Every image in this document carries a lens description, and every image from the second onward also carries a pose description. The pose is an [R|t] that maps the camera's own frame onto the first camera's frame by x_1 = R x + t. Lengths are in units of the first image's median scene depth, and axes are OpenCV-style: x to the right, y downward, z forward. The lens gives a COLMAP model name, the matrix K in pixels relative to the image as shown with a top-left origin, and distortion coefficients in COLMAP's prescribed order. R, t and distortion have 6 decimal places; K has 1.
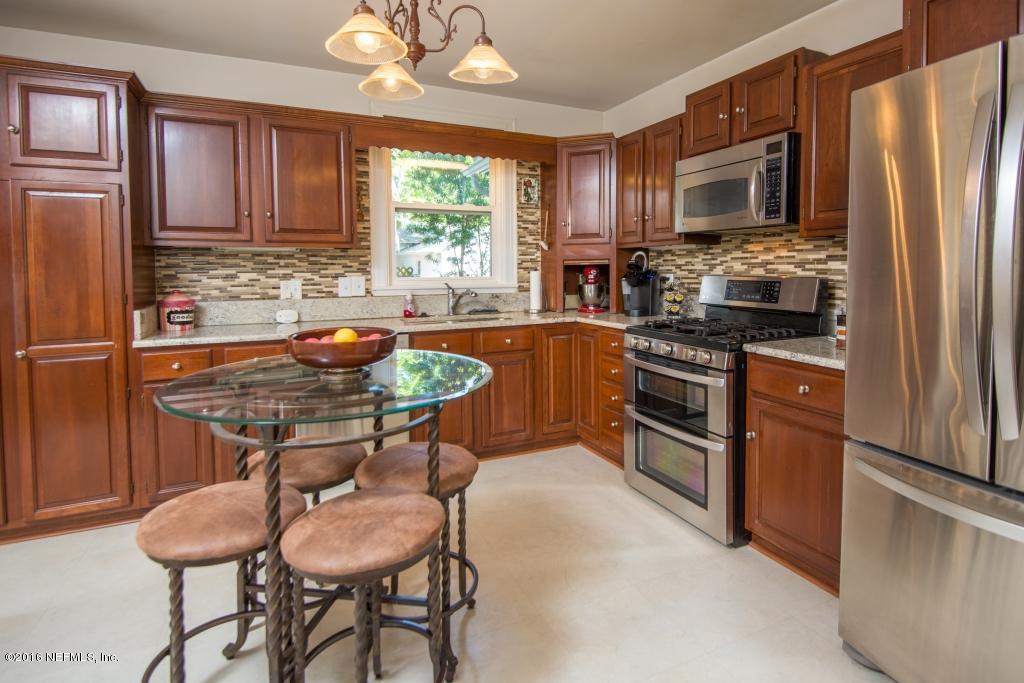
lens RADIAL K [[544.6, 0, 531.9], [0, 544.6, 283.4], [0, 0, 1]] dist [0.043867, -0.000003]
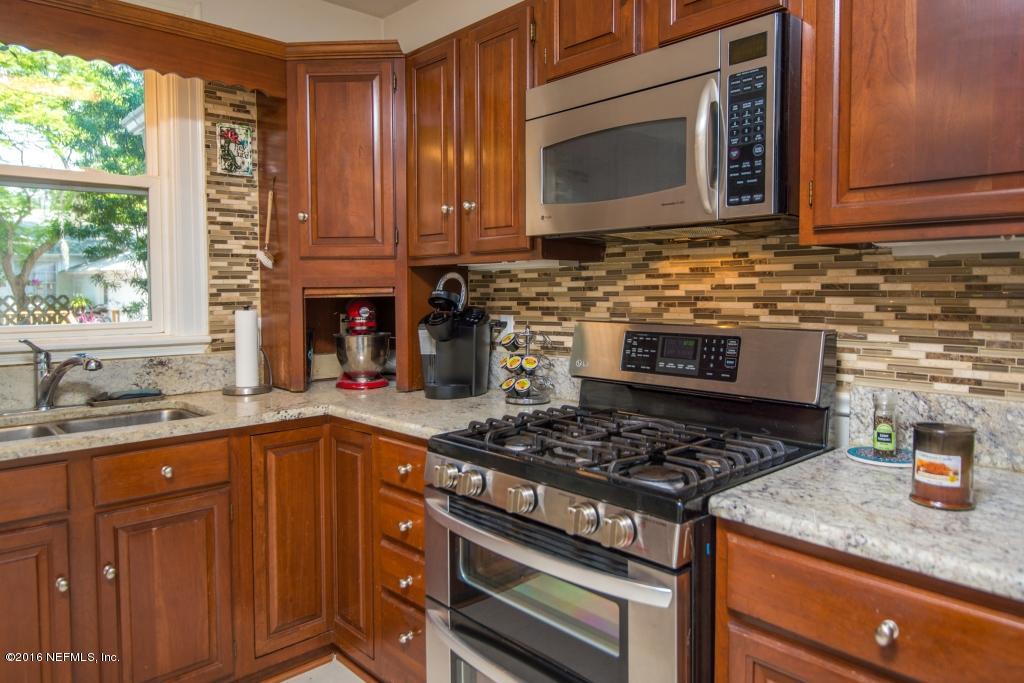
lens RADIAL K [[690.1, 0, 514.2], [0, 690.1, 320.2], [0, 0, 1]] dist [0.008907, 0.000909]
pose [[0.954227, -0.012208, 0.298834, 0.059030], [0.008821, 0.999881, 0.012682, -0.022032], [-0.298953, -0.009466, 0.954221, 0.368777]]
